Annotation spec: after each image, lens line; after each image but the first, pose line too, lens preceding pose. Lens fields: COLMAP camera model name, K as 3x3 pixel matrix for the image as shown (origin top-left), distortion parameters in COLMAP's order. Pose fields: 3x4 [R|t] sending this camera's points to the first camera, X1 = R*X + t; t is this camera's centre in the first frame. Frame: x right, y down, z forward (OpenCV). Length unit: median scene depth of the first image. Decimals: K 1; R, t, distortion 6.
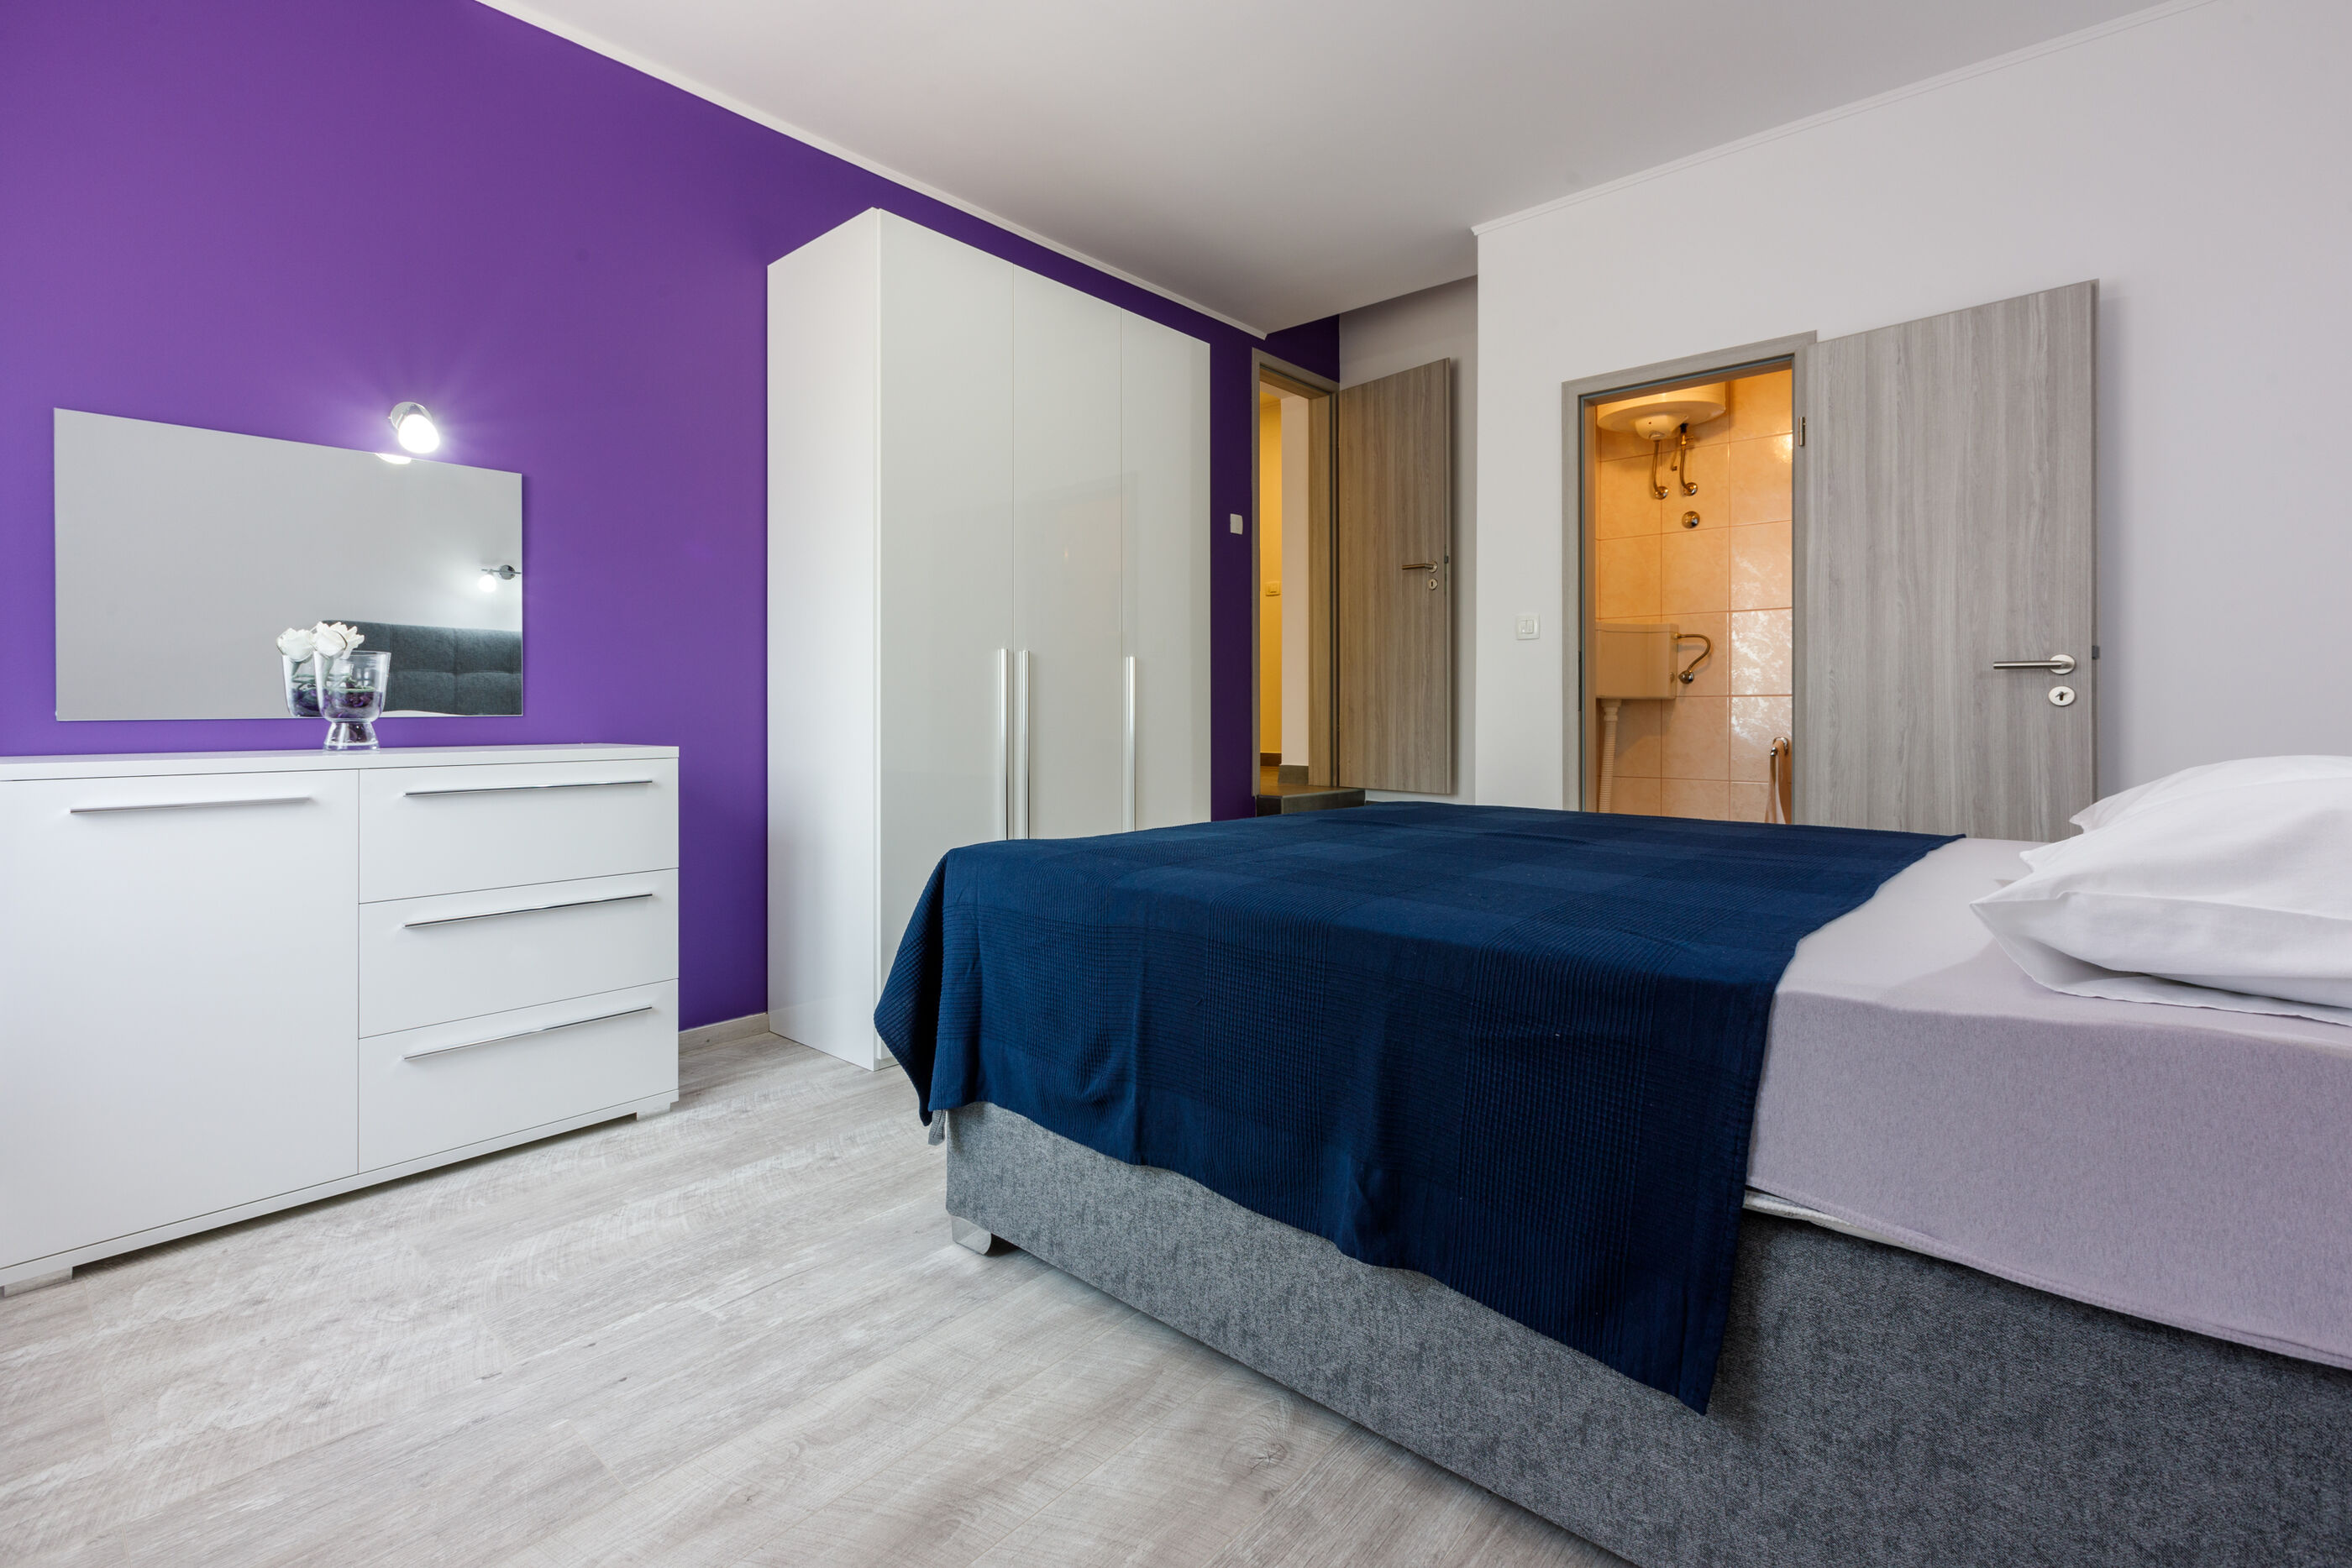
lens RADIAL K [[1065.0, 0, 1162.3], [0, 1065.0, 703.5], [0, 0, 1]] dist [-0.000402, -0.000316]
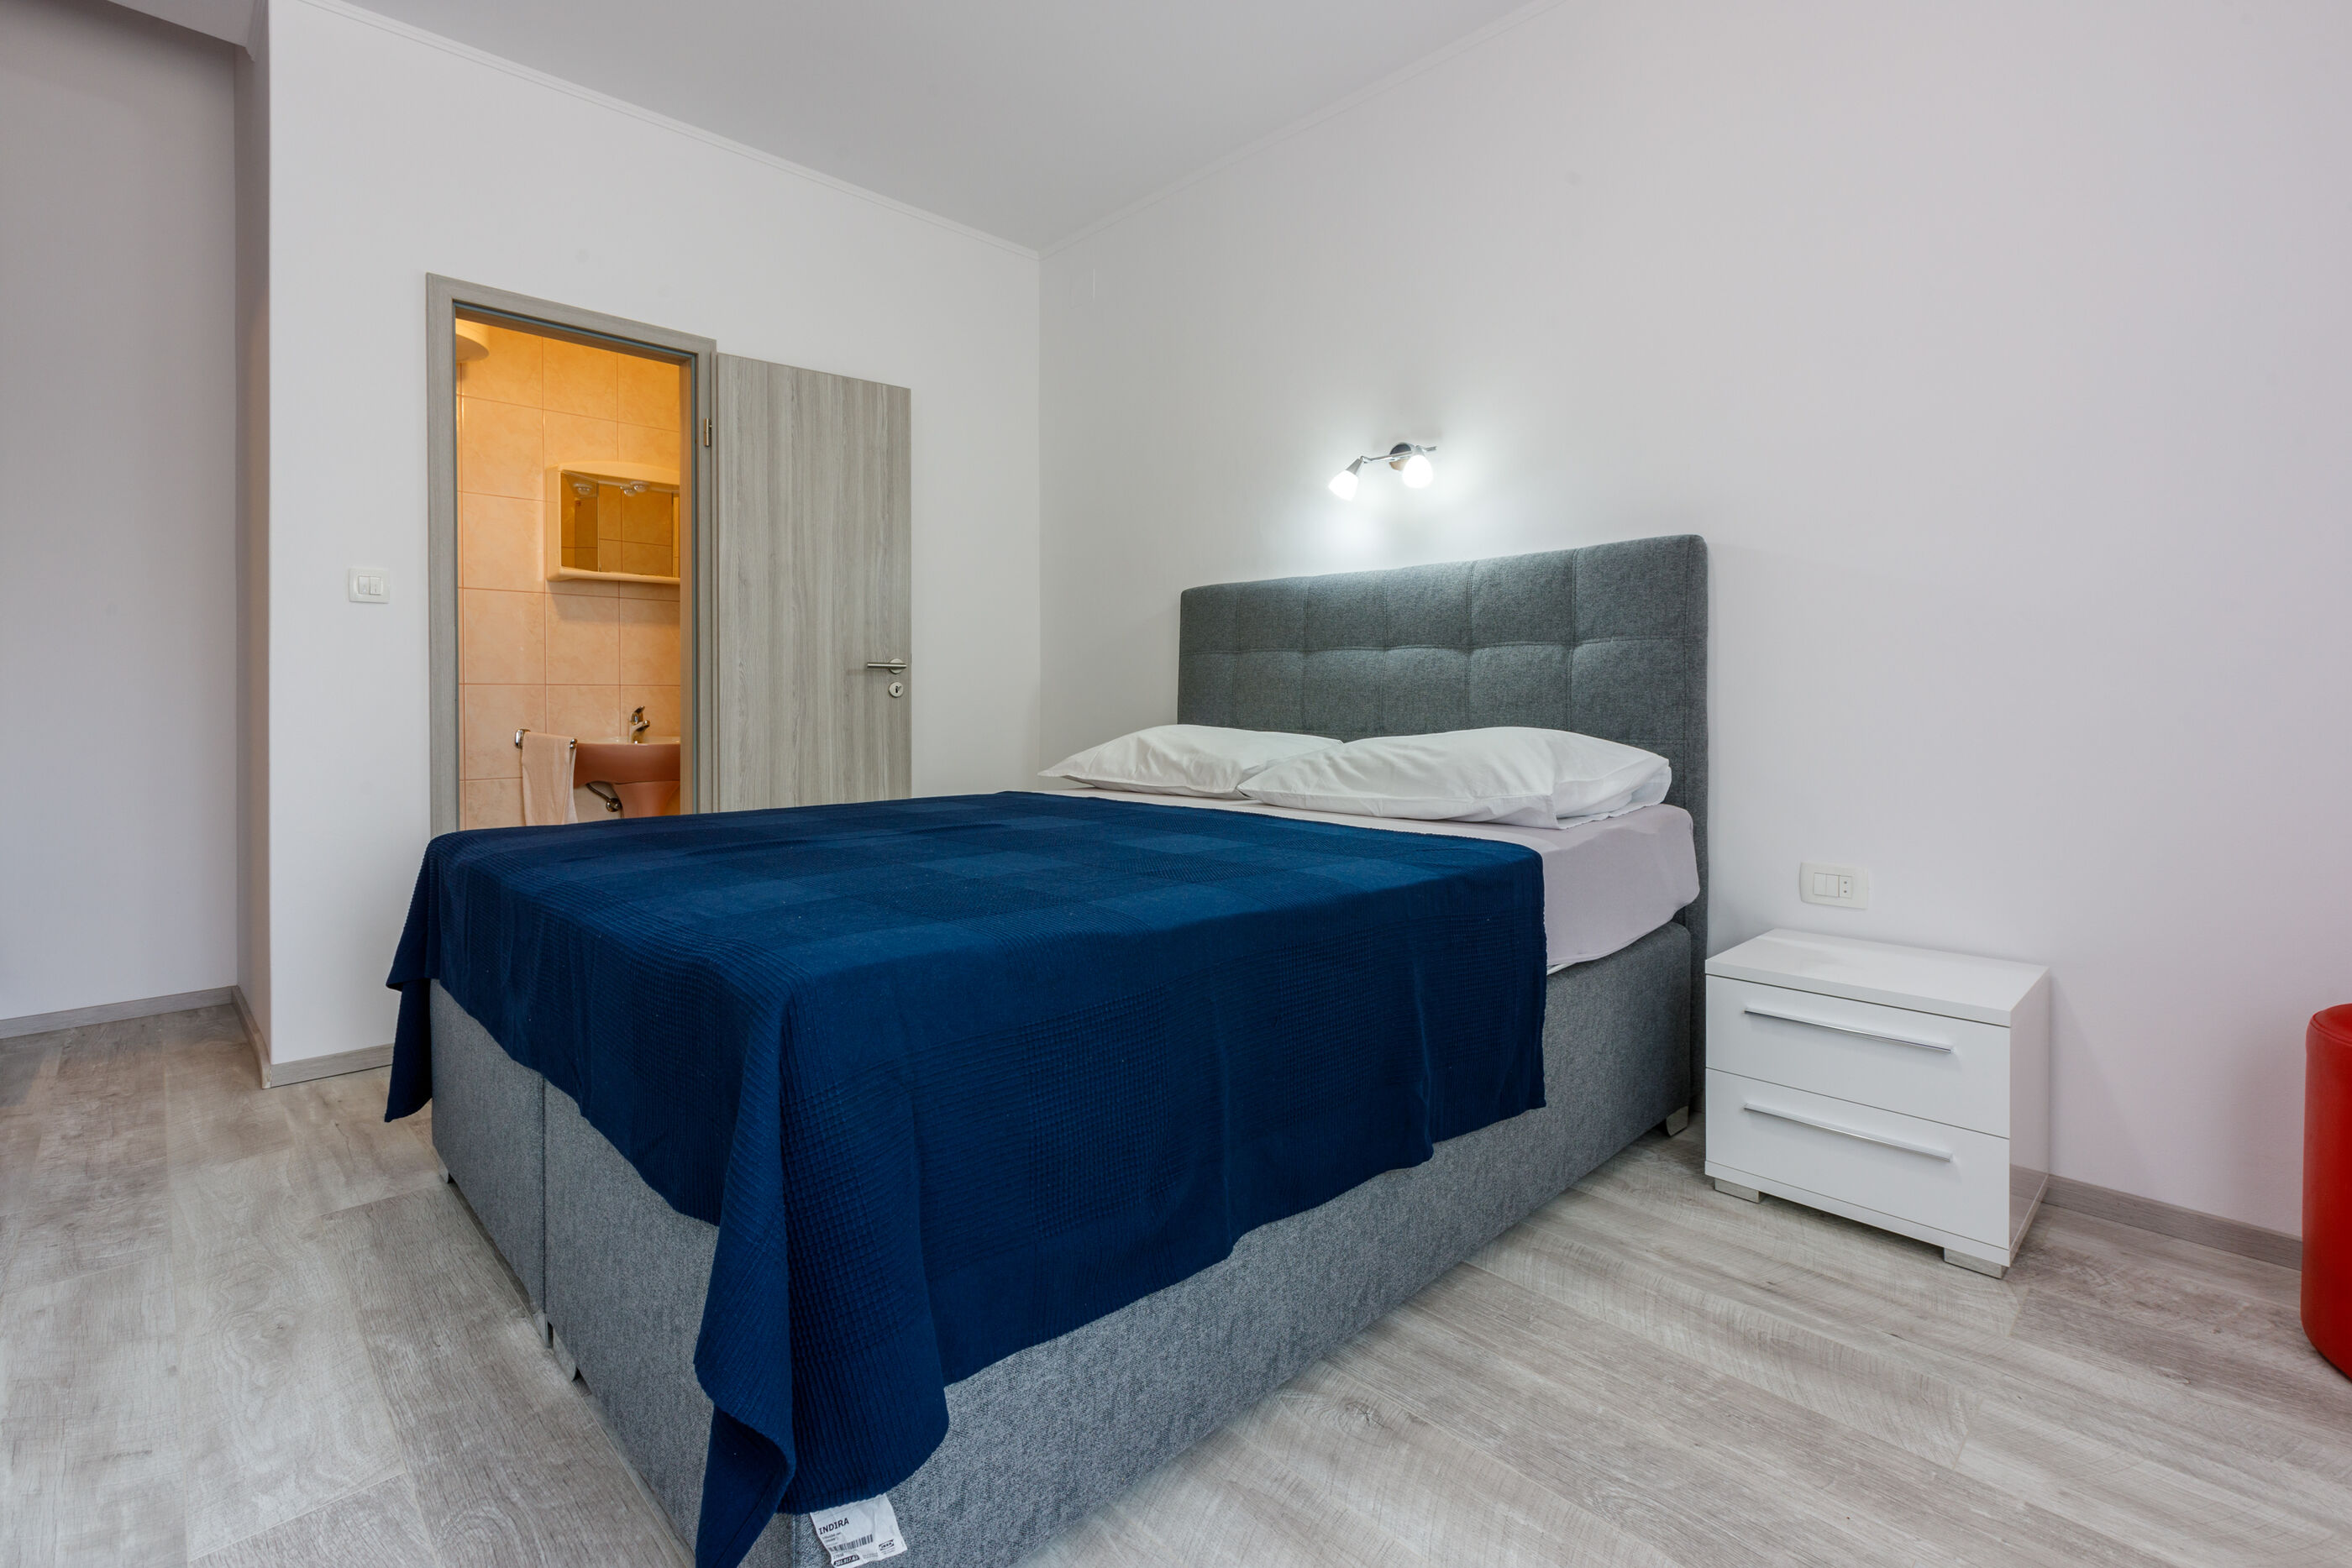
lens RADIAL K [[1065.0, 0, 1162.3], [0, 1065.0, 703.5], [0, 0, 1]] dist [-0.000402, -0.000316]
pose [[0.081094, -0.003027, 0.996702, -0.749612], [-0.006119, 0.999975, 0.003535, 0.005970], [-0.996688, -0.006386, 0.081074, 0.877136]]
